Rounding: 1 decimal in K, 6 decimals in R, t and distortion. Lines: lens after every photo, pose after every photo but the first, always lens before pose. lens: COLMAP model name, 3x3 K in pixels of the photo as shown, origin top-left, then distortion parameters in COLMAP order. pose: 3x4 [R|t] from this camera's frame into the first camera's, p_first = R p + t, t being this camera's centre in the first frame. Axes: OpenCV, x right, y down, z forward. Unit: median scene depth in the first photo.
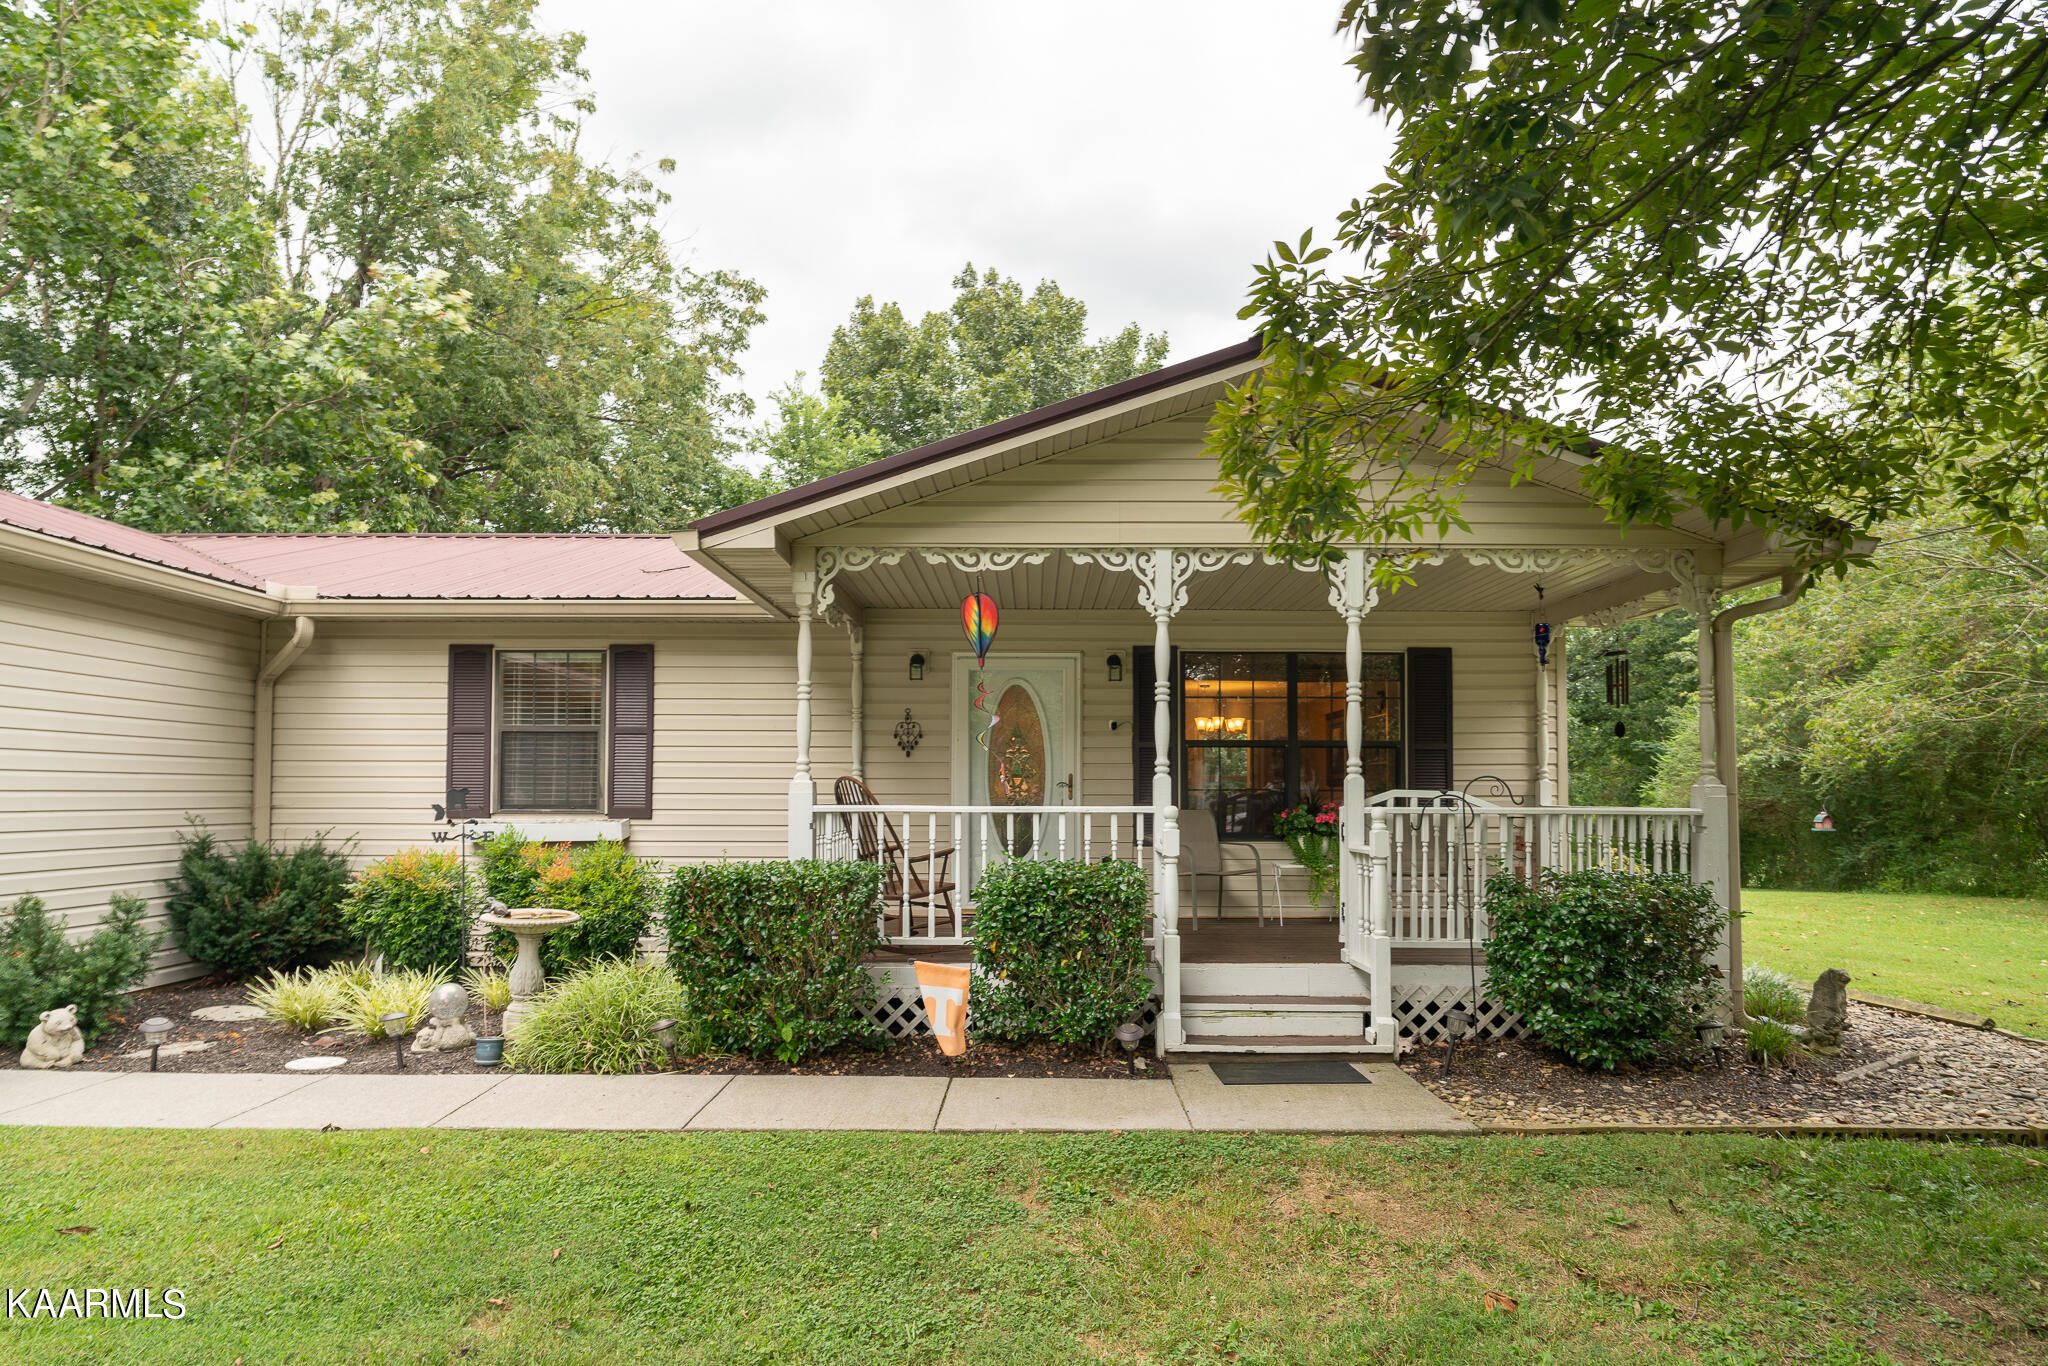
lens RADIAL K [[1184.8, 0, 1023.1], [0, 1184.8, 693.1], [0, 0, 1]] dist [0.000311, 0.000054]
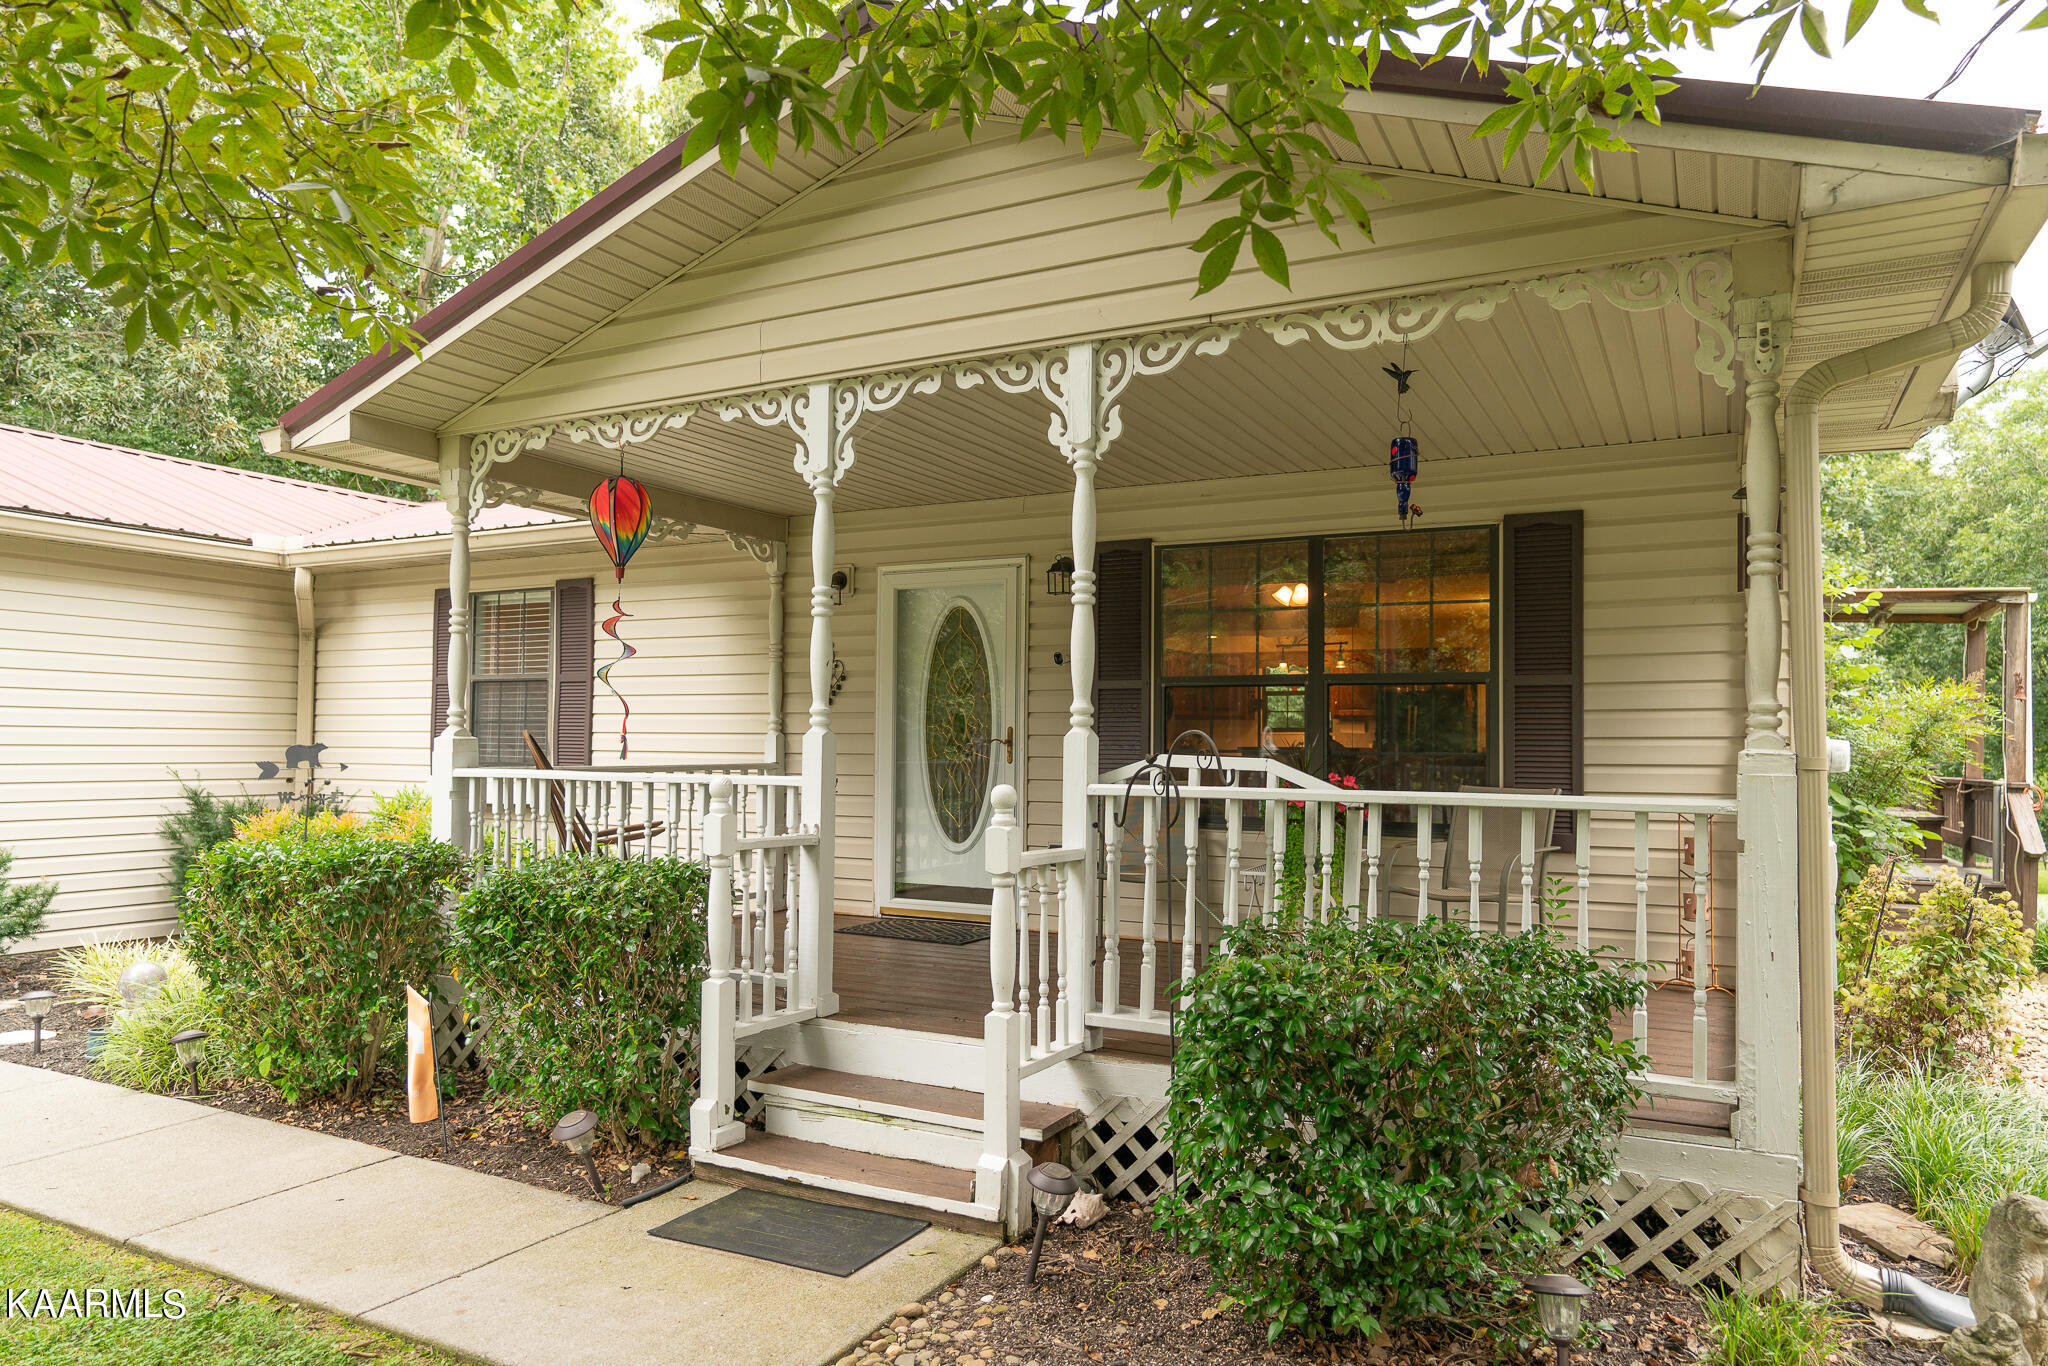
lens RADIAL K [[1307.2, 0, 1022.1], [0, 1307.2, 652.2], [0, 0, 1]] dist [0.007377, -0.000966]
pose [[0.891008, -0.027513, -0.453154, 0.539980], [0.031781, 0.999493, 0.001806, 0.028803], [0.452875, -0.016011, 0.891430, 0.402241]]
